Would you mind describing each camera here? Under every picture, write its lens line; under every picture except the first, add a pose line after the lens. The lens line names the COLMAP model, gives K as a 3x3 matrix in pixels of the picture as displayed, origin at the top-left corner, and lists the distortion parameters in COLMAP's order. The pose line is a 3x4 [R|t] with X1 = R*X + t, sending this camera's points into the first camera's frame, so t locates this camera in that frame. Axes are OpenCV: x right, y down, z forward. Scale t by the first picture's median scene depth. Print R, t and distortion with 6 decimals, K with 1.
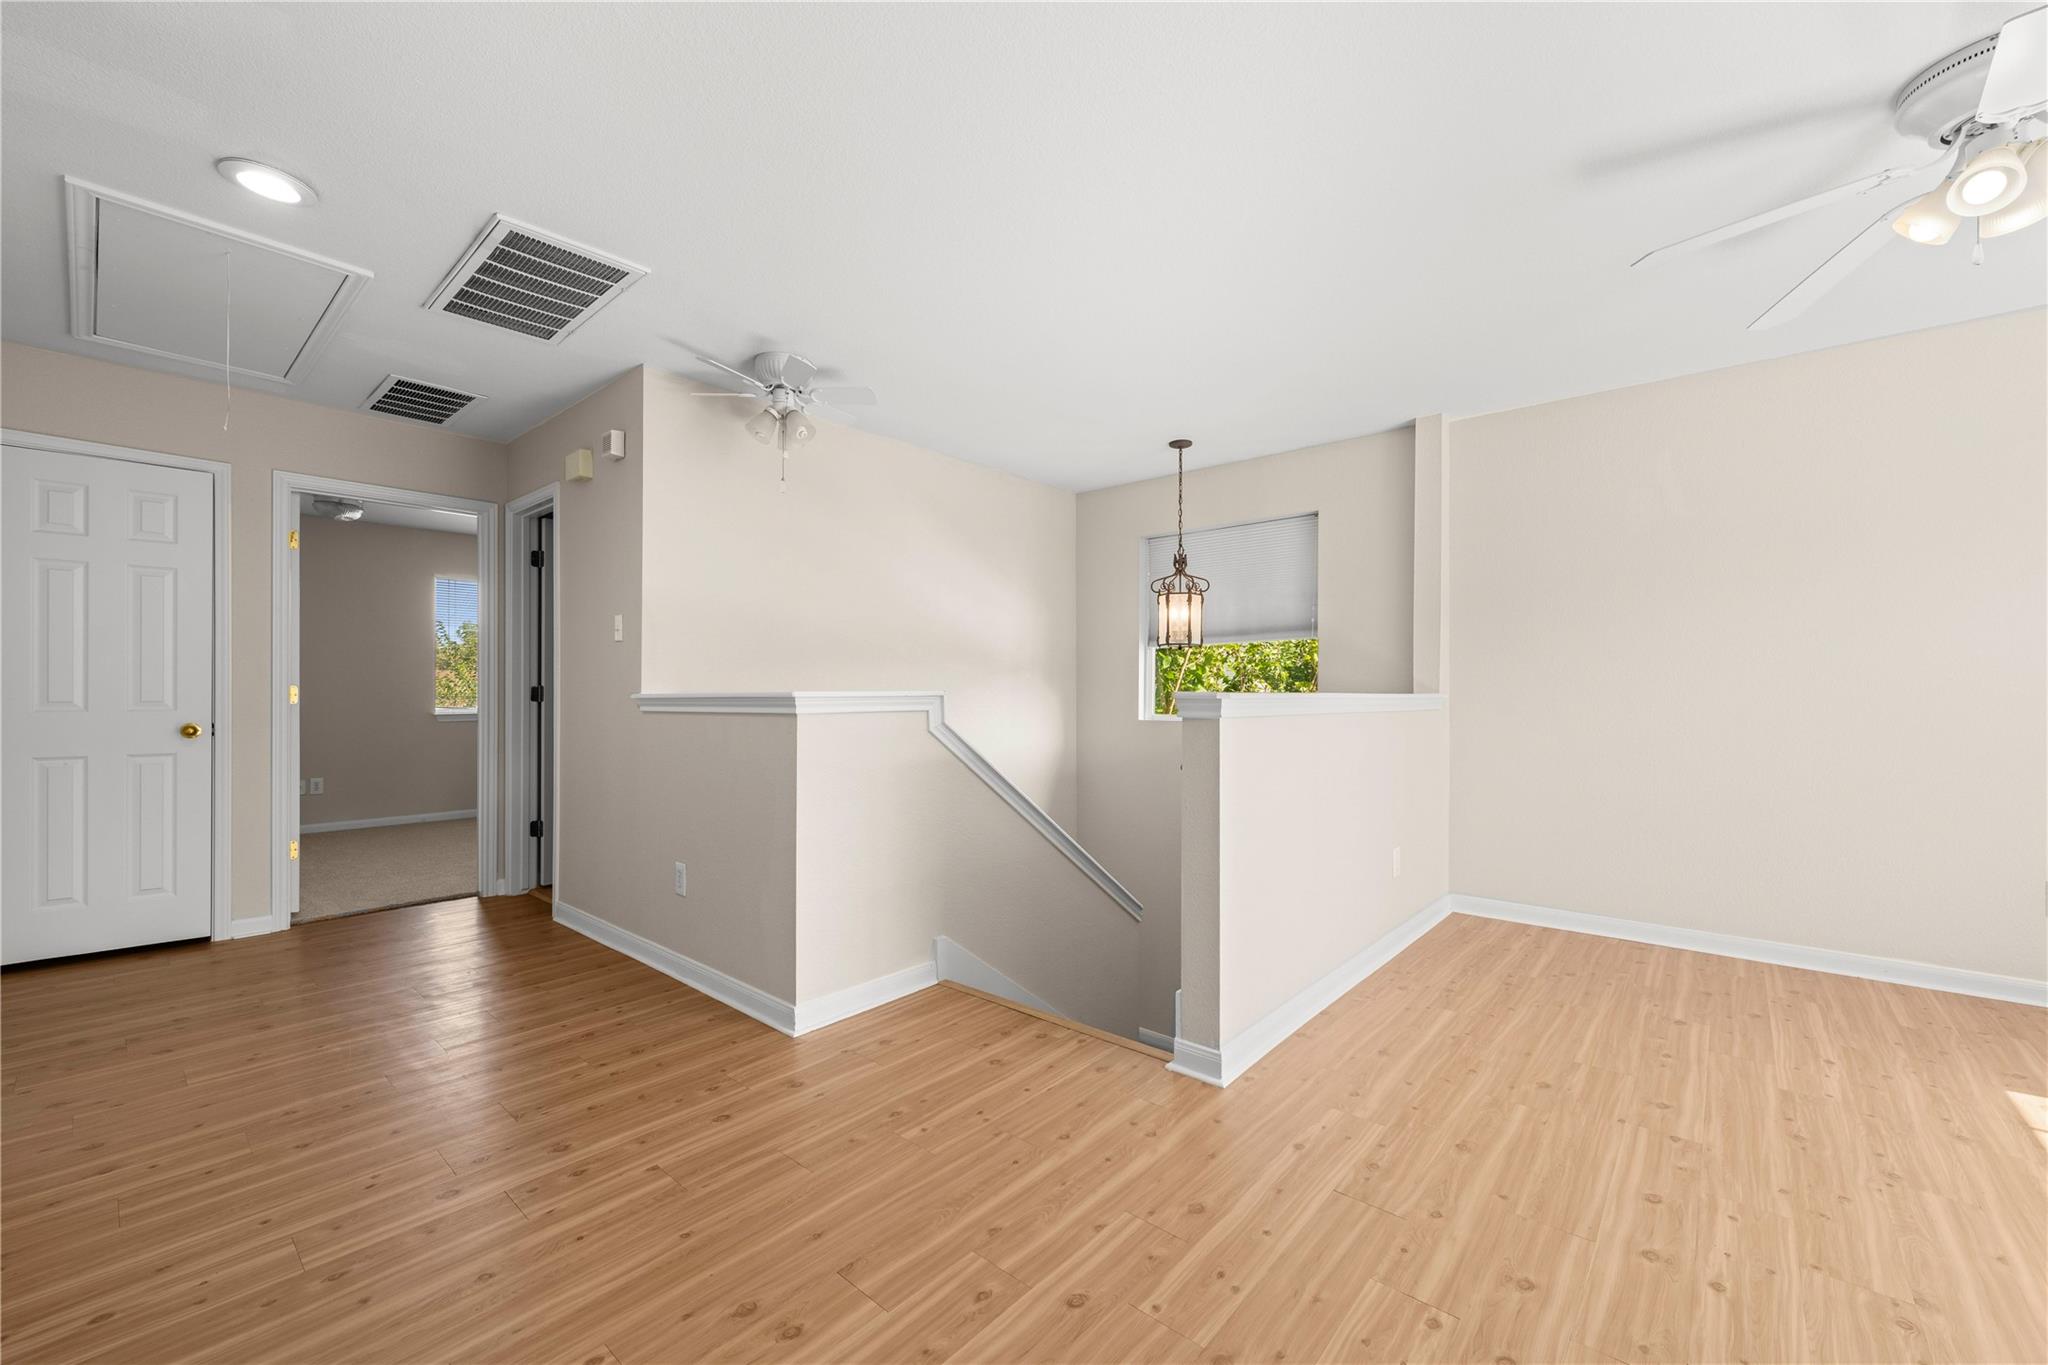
lens RADIAL K [[809.5, 0, 1044.7], [0, 809.5, 692.2], [0, 0, 1]] dist [-0.001698, -0.000445]
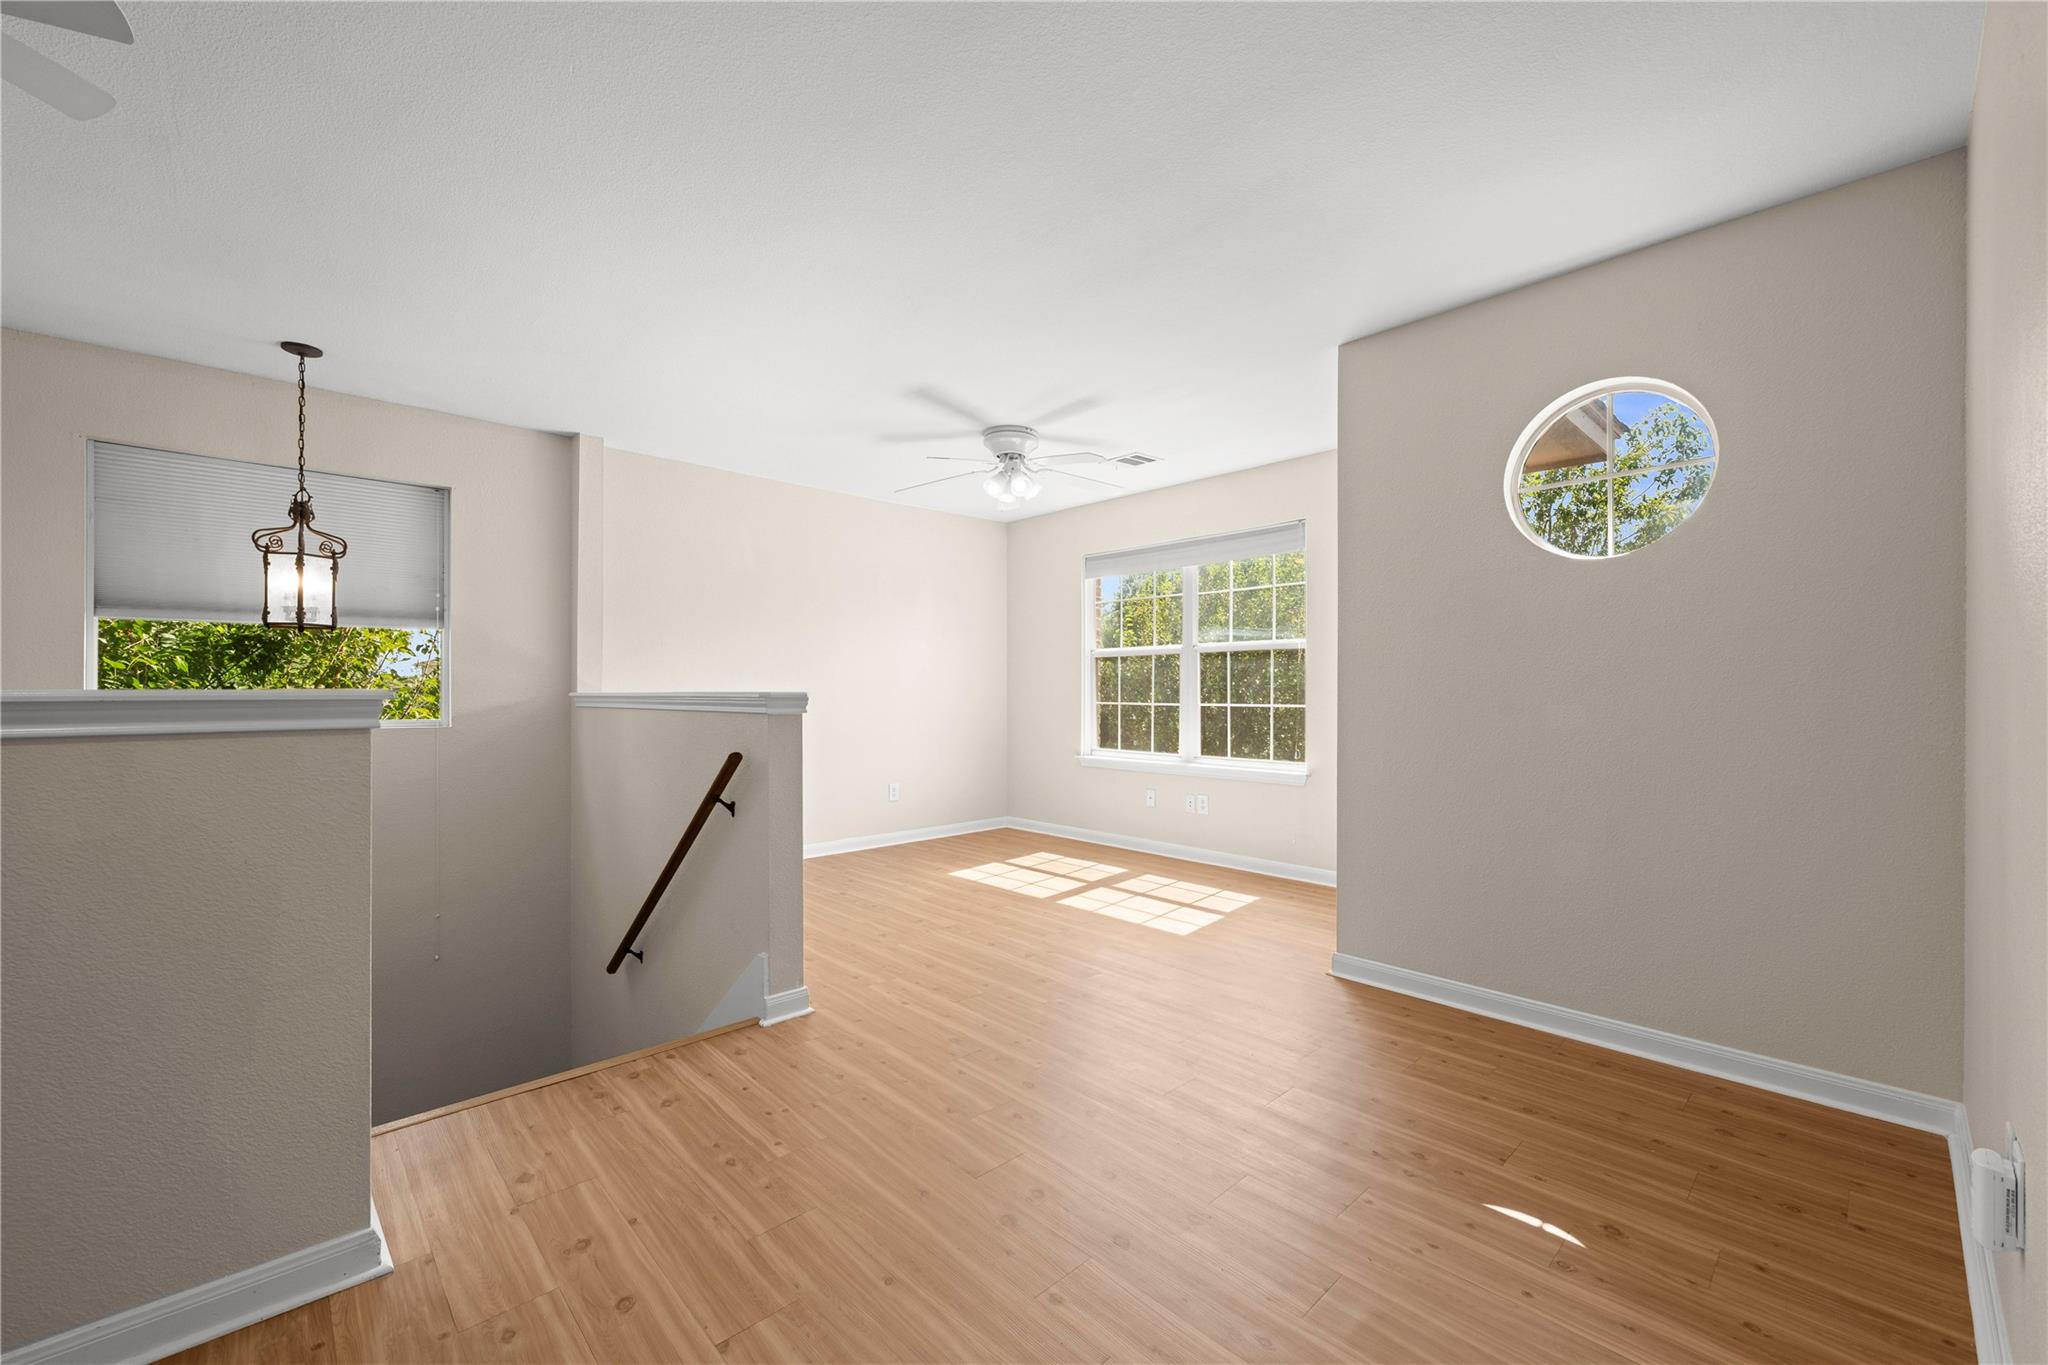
lens RADIAL K [[810.9, 0, 1032.5], [0, 810.9, 695.3], [0, 0, 1]] dist [-0.001336, 0.000029]
pose [[0.108650, -0.005017, 0.994067, -0.836973], [-0.003483, 0.999979, 0.005428, -0.003658], [-0.994074, -0.004052, 0.108630, 0.458056]]
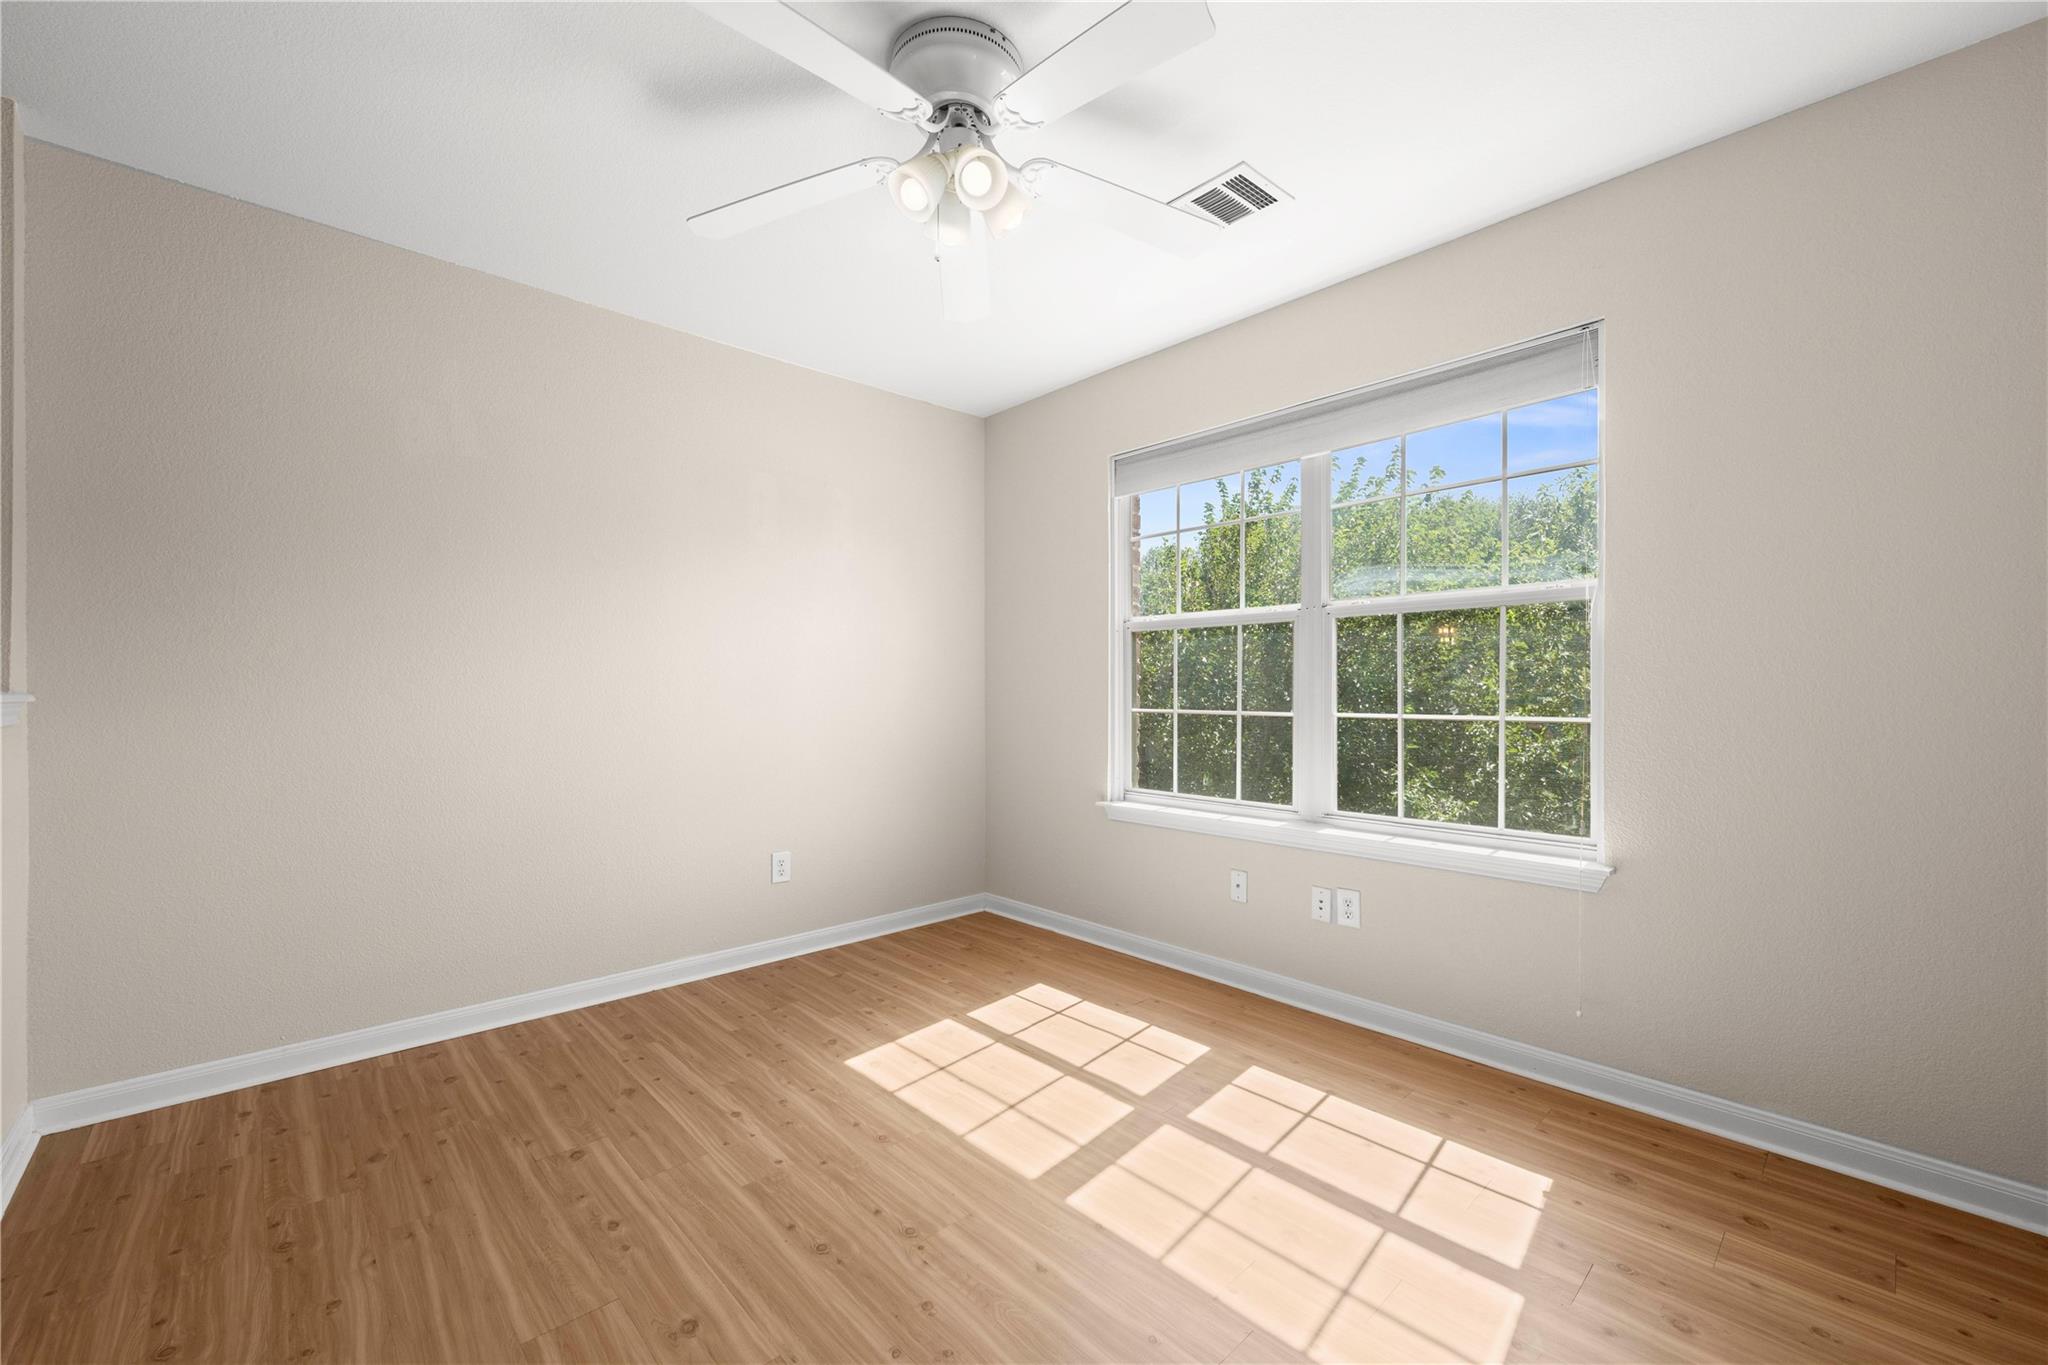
lens RADIAL K [[817.5, 0, 1034.5], [0, 817.5, 688.6], [0, 0, 1]] dist [0.001673, -0.000764]
pose [[0.109451, 0.007900, 0.993961, 0.116403], [-0.002594, 0.999967, -0.007662, 0.004131], [-0.993989, -0.001740, 0.109468, 0.541911]]
